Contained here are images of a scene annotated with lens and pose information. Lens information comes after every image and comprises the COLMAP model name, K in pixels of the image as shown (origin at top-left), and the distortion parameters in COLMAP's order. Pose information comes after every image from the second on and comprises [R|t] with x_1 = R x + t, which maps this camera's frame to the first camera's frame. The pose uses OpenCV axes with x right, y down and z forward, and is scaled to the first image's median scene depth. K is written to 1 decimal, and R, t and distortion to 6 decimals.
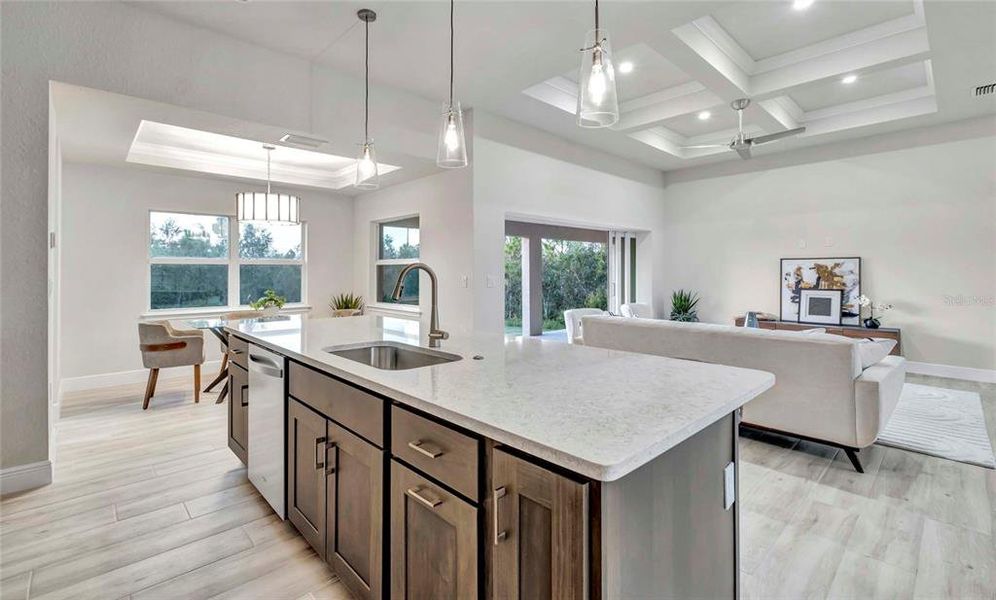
lens RADIAL K [[438.6, 0, 501.6], [0, 438.6, 272.6], [0, 0, 1]] dist [-0.008693, 0.000081]
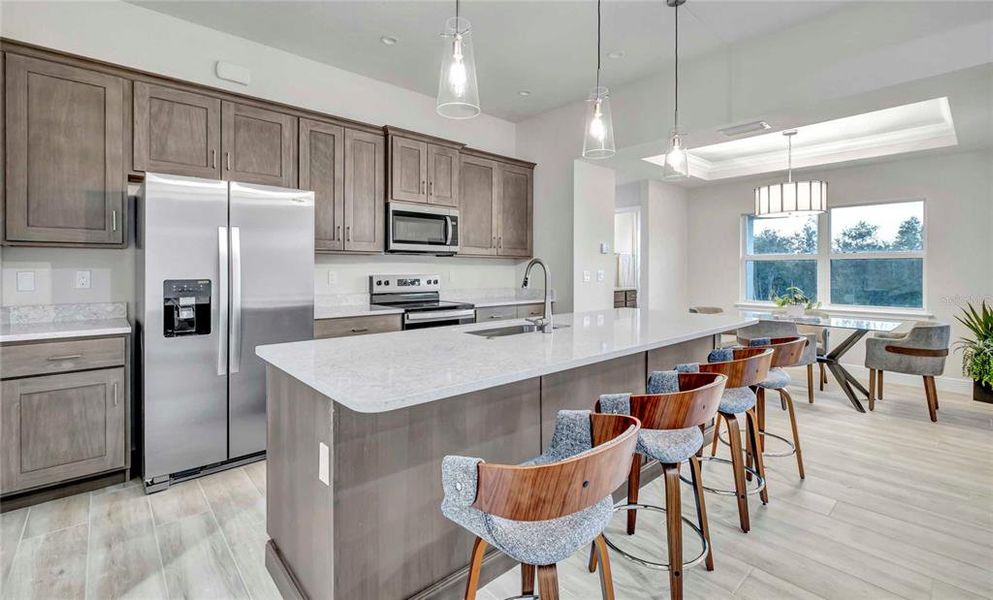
lens RADIAL K [[437.3, 0, 481.7], [0, 437.3, 270.9], [0, 0, 1]] dist [-0.008693, 0.000081]
pose [[-0.047837, 0.005855, -0.998838, 0.390174], [-0.002747, 0.999978, 0.005993, 0.001512], [0.998851, 0.003030, -0.047820, 0.362045]]
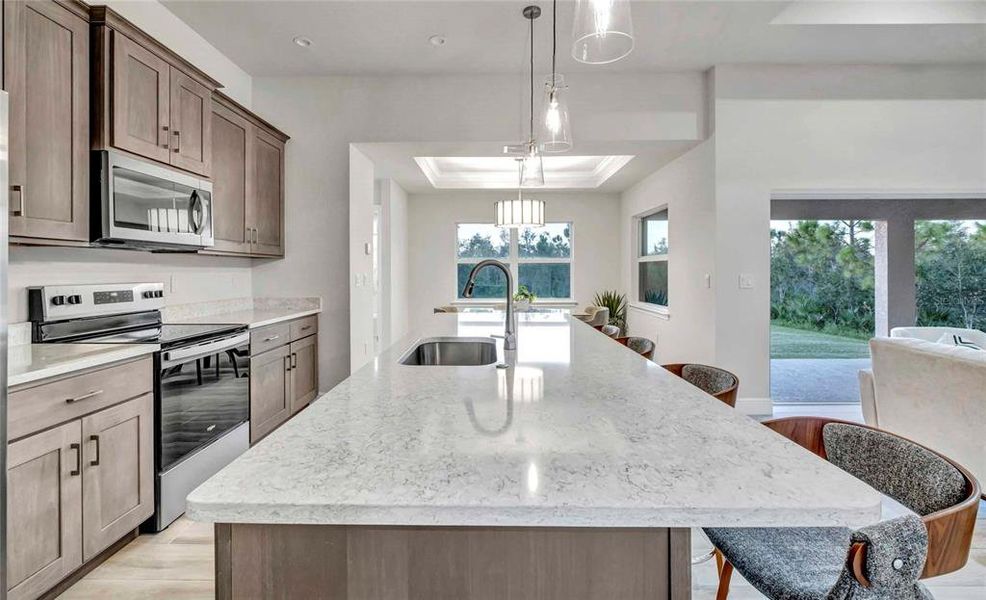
lens RADIAL K [[439.1, 0, 491.1], [0, 439.1, 270.7], [0, 0, 1]] dist [0.000684, 0.000921]
pose [[0.715280, -0.000473, -0.698838, 0.188334], [0.001276, 0.999999, 0.000629, 0.000292], [0.698837, -0.001342, 0.715280, 0.123829]]
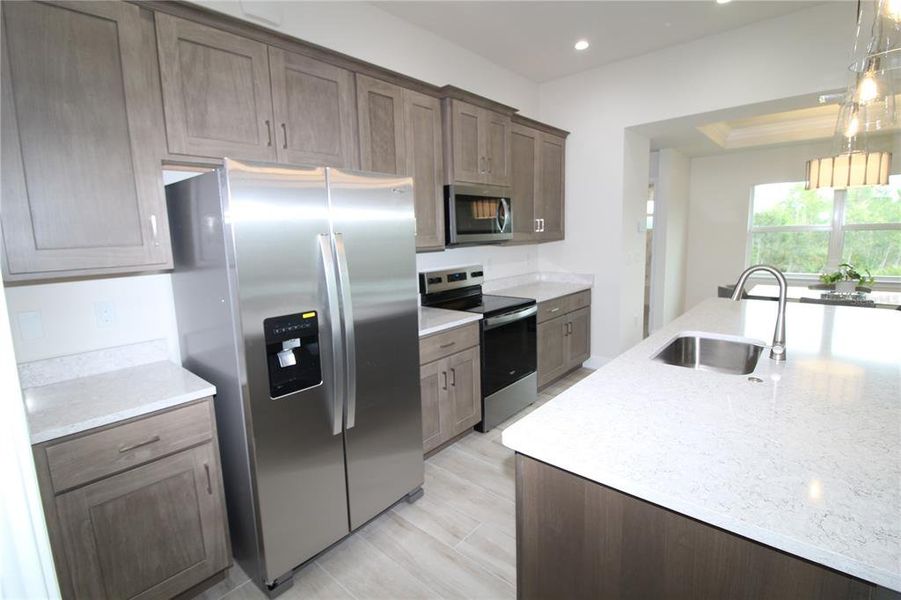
lens RADIAL K [[422.9, 0, 441.8], [0, 422.9, 295.0], [0, 0, 1]] dist [-0.016657, -0.002562]
pose [[0.069341, 0.141762, -0.987469, 0.252777], [0.031268, 0.989057, 0.144185, -0.044275], [0.997103, -0.040874, 0.064149, 0.108102]]
